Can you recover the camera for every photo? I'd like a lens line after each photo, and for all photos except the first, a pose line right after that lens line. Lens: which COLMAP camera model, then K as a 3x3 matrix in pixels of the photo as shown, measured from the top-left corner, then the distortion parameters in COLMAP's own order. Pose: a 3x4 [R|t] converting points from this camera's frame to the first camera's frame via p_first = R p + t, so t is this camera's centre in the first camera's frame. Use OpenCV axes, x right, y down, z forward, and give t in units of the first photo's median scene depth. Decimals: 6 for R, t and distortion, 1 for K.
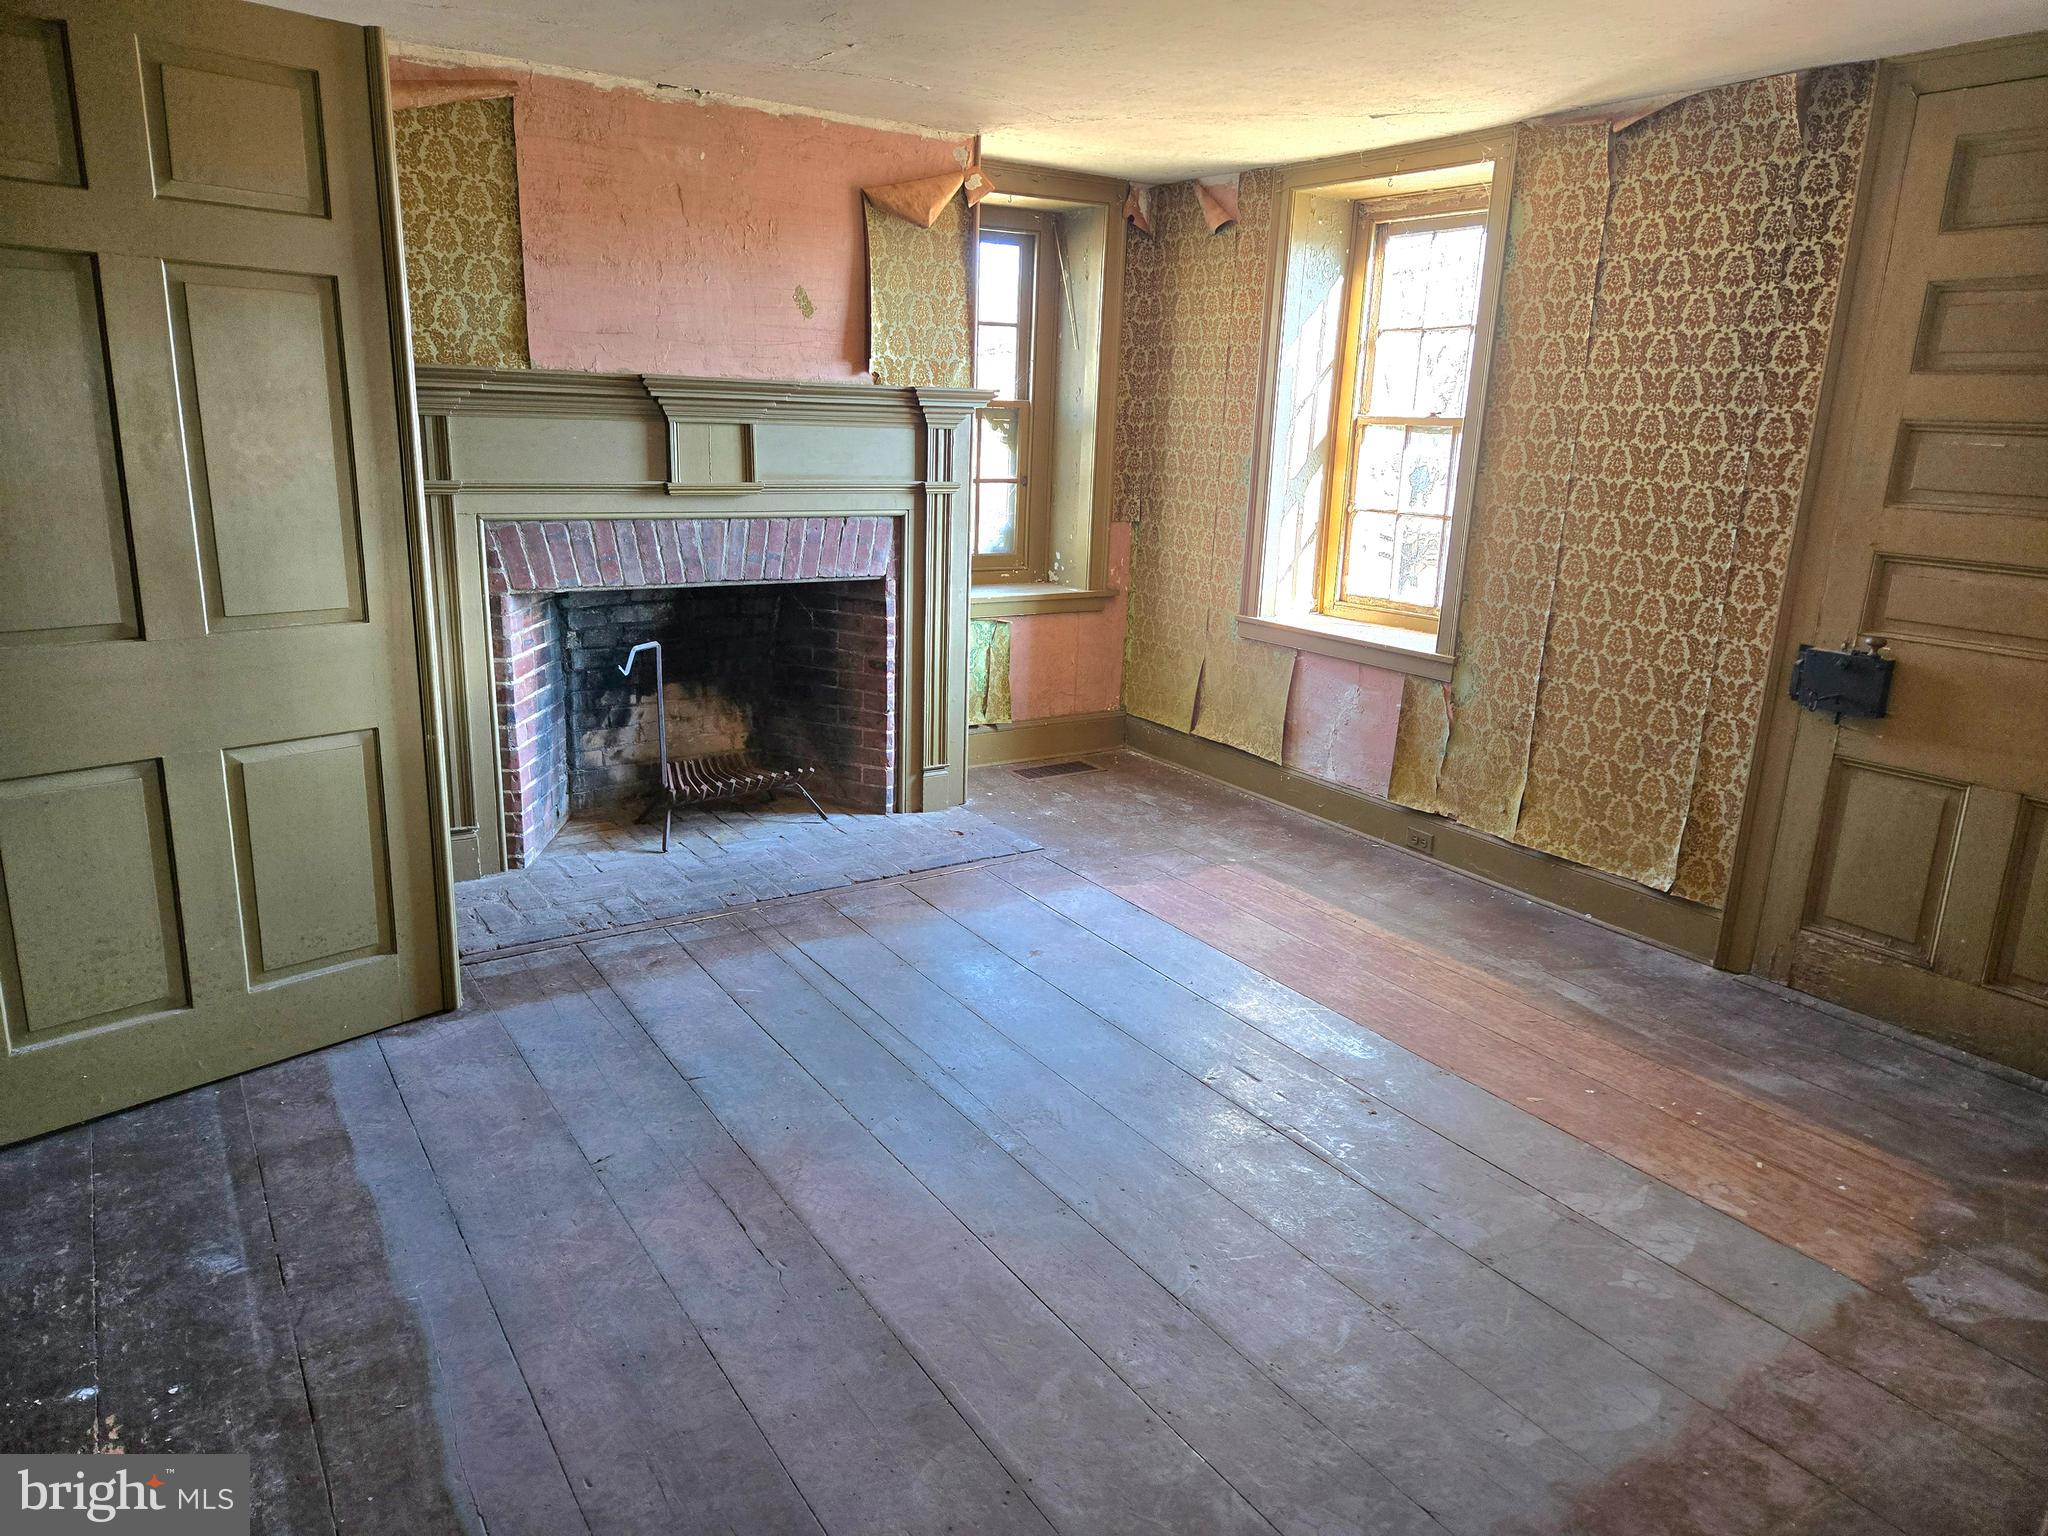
lens RADIAL K [[1385.6, 0, 1032.4], [0, 1385.6, 774.7], [0, 0, 1]] dist [0.063420, -0.049561]
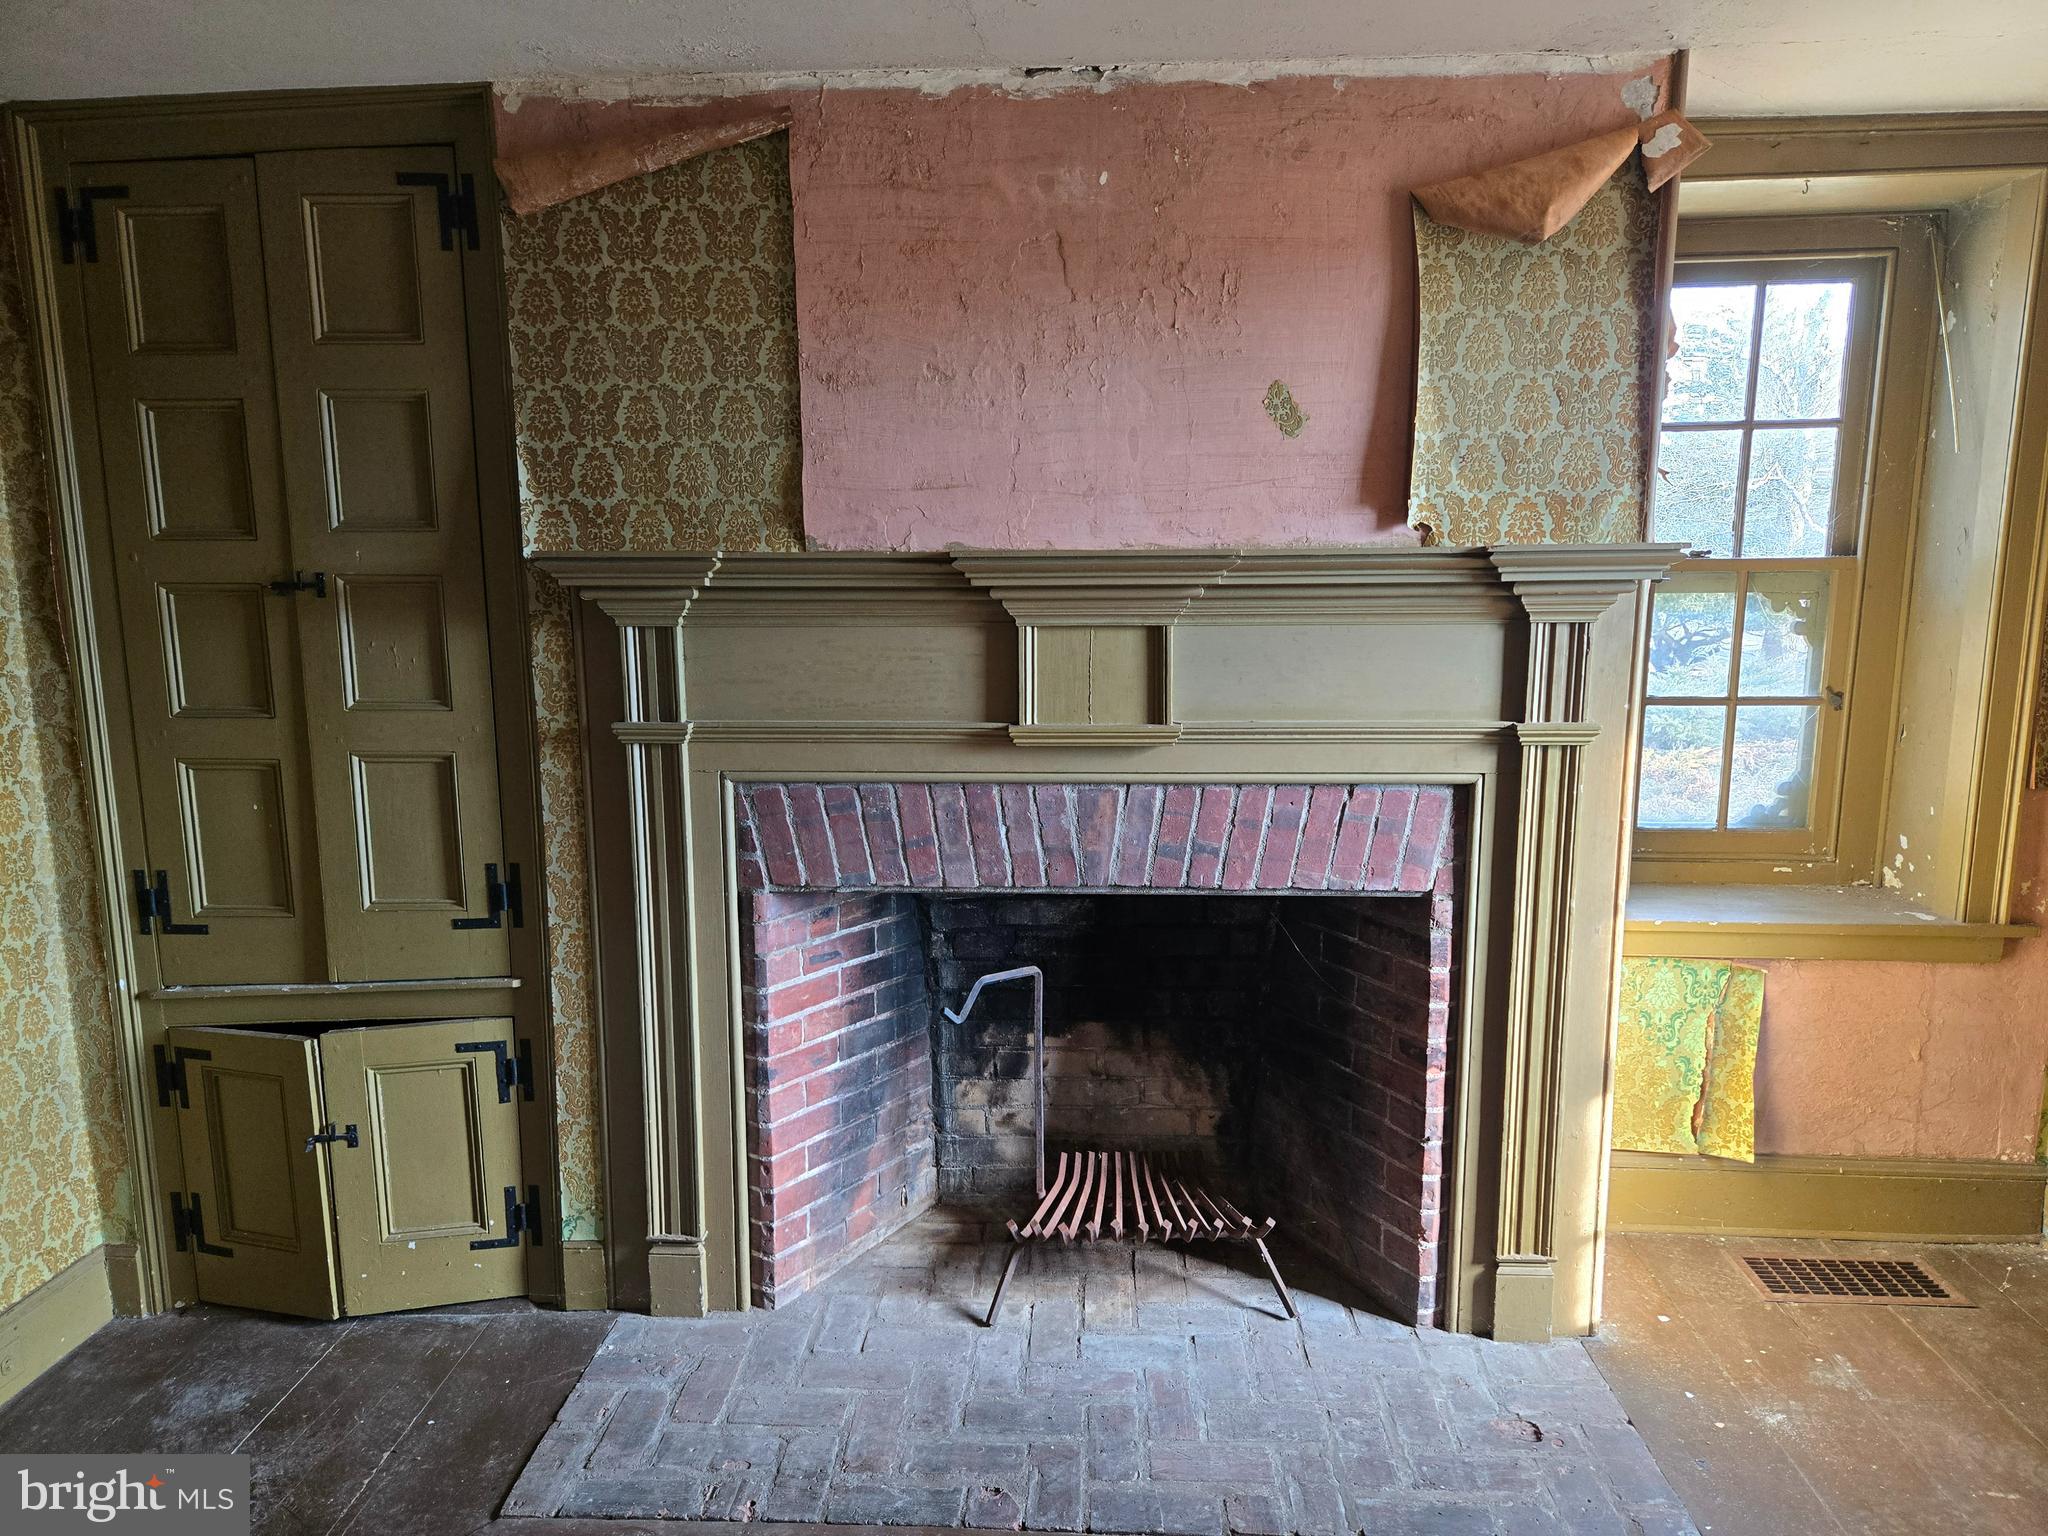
lens RADIAL K [[1385.6, 0, 1016.6], [0, 1385.6, 785.3], [0, 0, 1]] dist [0.063420, -0.049561]
pose [[0.800998, 0.061736, -0.595475, 0.089405], [-0.123686, 0.990274, -0.063709, -0.139429], [0.585751, 0.124682, 0.800844, 0.504919]]
